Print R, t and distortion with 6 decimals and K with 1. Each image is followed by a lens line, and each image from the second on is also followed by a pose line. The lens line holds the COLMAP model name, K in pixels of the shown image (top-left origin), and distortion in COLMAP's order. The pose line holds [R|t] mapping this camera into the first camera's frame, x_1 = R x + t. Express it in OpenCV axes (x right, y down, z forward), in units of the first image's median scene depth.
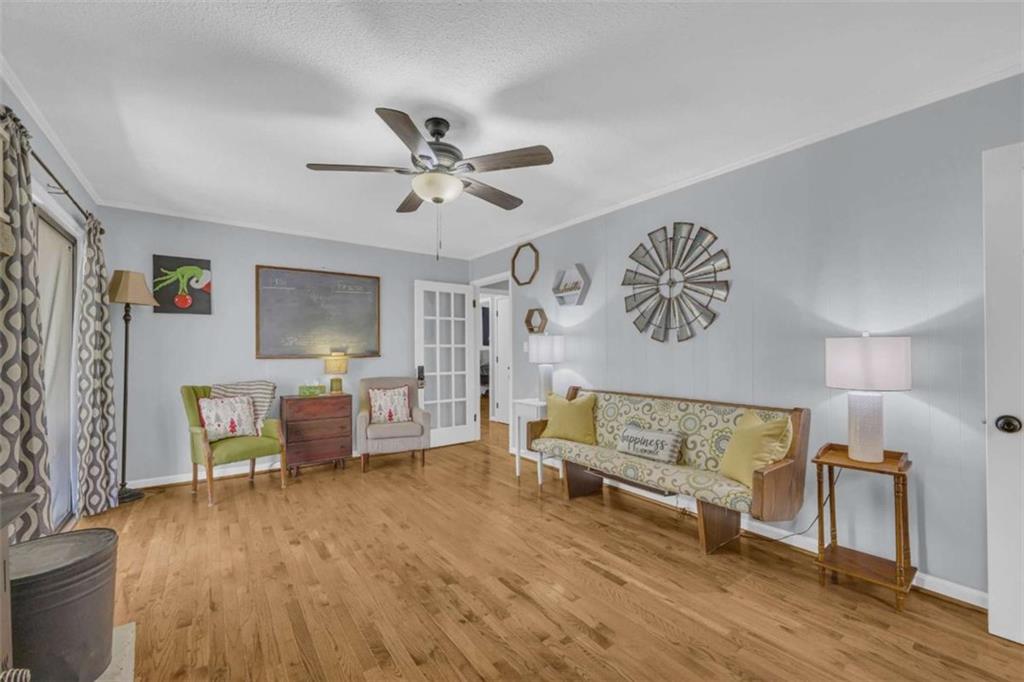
lens RADIAL K [[430.4, 0, 513.9], [0, 430.4, 349.8], [0, 0, 1]] dist [0.000932, 0.000069]
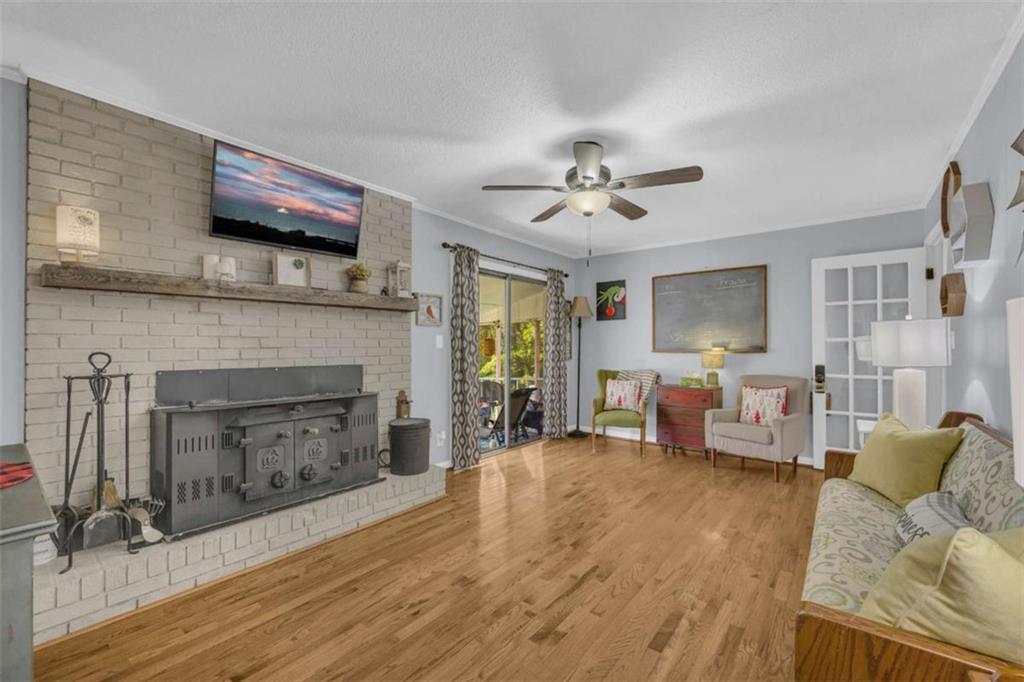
lens RADIAL K [[422.7, 0, 509.3], [0, 422.7, 347.4], [0, 0, 1]] dist [0.000614, -0.000043]
pose [[0.238680, 0.005772, -0.971081, 0.522977], [-0.000242, 0.999983, 0.005884, -0.000095], [0.971098, -0.001169, 0.238678, 0.321121]]
